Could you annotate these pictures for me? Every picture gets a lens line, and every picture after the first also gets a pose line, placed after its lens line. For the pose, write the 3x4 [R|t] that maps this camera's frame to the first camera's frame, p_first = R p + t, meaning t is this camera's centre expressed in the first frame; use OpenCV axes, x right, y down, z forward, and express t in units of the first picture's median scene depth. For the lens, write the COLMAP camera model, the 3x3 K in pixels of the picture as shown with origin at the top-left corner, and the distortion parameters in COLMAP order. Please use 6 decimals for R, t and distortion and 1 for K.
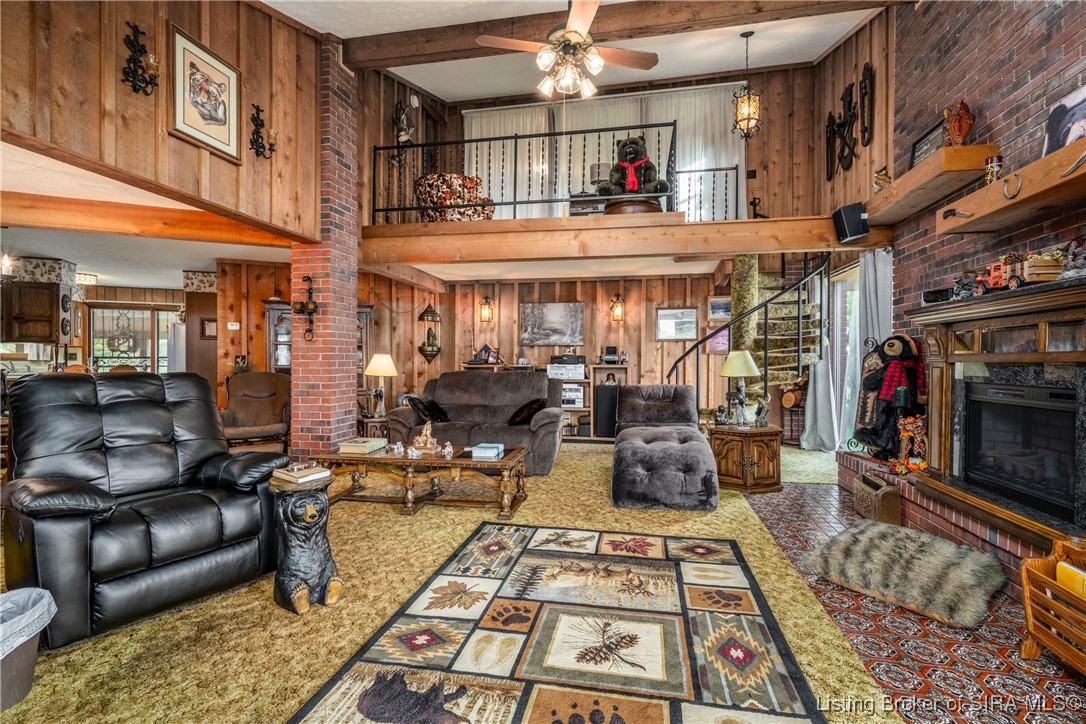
lens RADIAL K [[471.9, 0, 560.8], [0, 471.9, 360.8], [0, 0, 1]] dist [-0.030357, -0.000018]
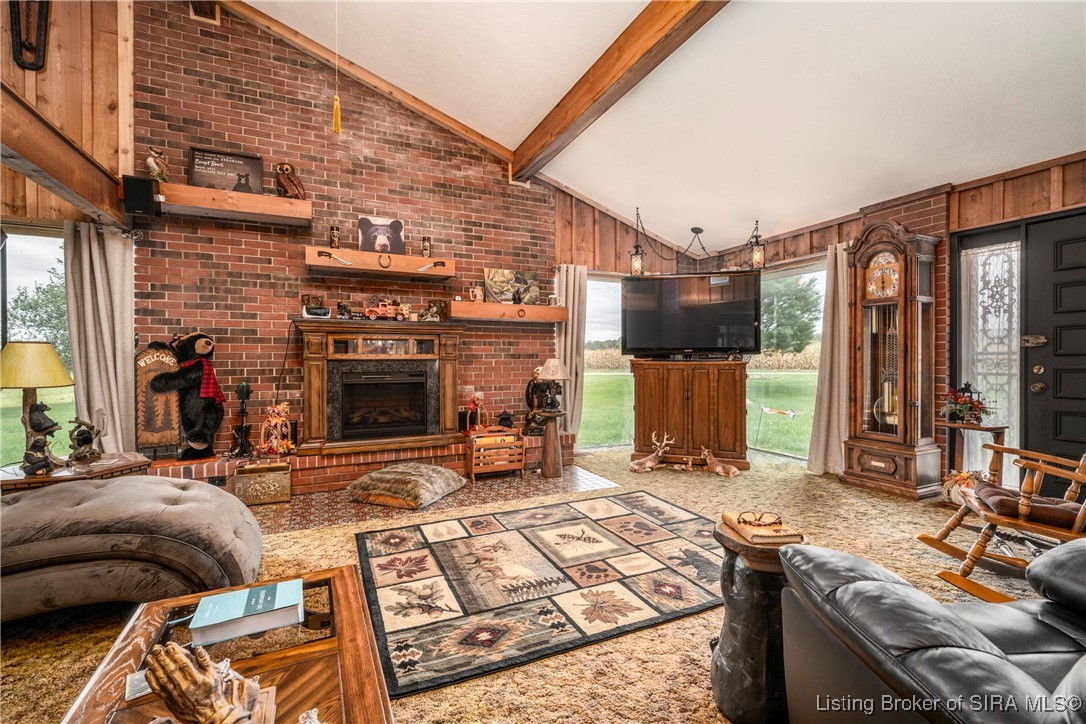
lens RADIAL K [[467.6, 0, 543.0], [0, 467.6, 362.0], [0, 0, 1]] dist [0.001058, 0.000115]
pose [[-0.569766, -0.012481, 0.821712, -0.975639], [-0.000243, 0.999887, 0.015018, -0.015959], [-0.821807, 0.008357, -0.569705, 1.716601]]
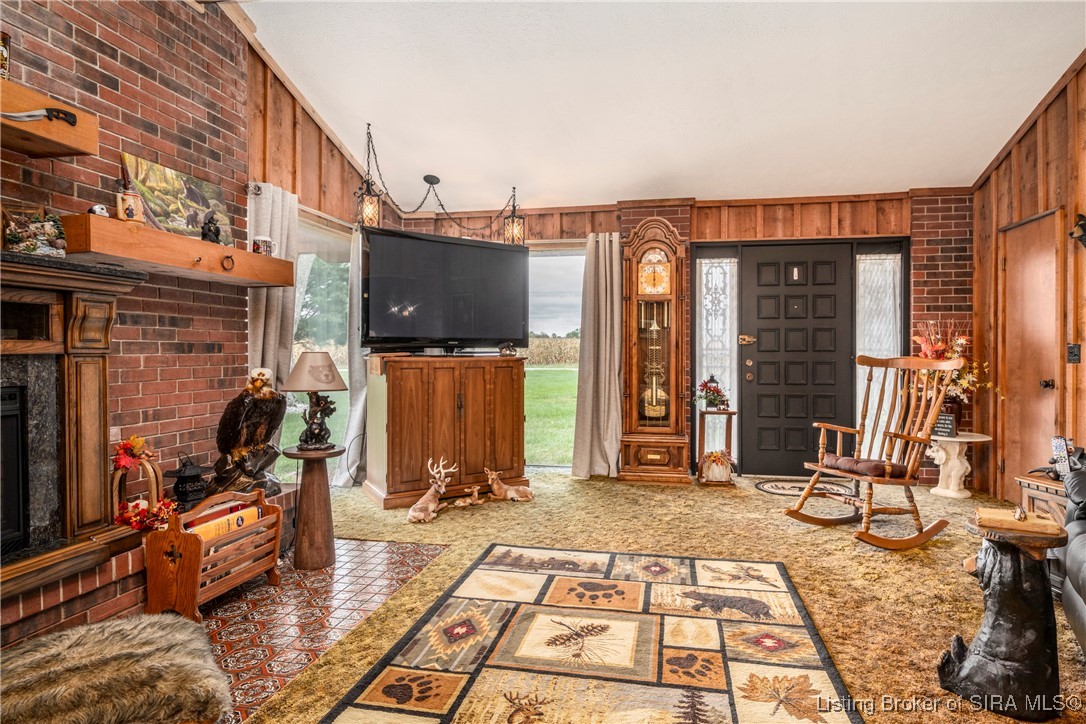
lens RADIAL K [[590.6, 0, 568.5], [0, 590.6, 354.1], [0, 0, 1]] dist [0.002667, 0.000249]
pose [[-0.999942, -0.008979, 0.005939, 0.106035], [-0.008941, 0.999940, 0.006369, -0.012147], [-0.005996, 0.006316, -0.999962, 1.960940]]
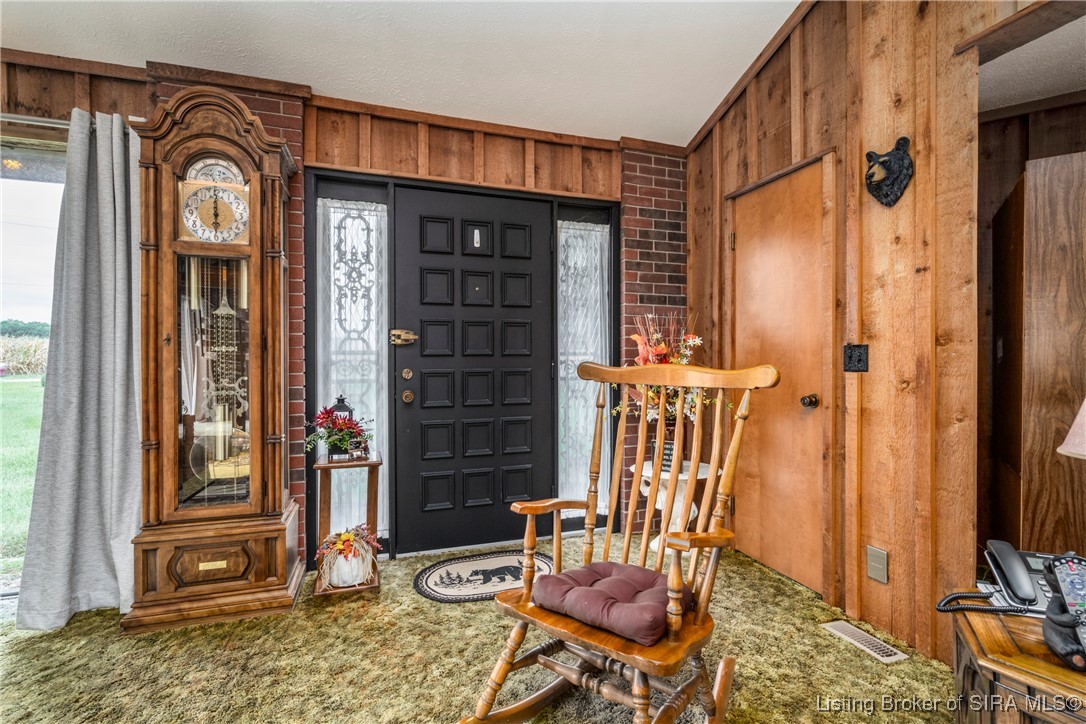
lens RADIAL K [[498.7, 0, 543.0], [0, 498.7, 362.0], [0, 0, 1]] dist [-0.000841, -0.000074]
pose [[-0.881483, -0.003839, -0.472200, -0.333877], [-0.007168, 0.999961, 0.005251, -0.008073], [0.472161, 0.008013, -0.881476, 0.796313]]
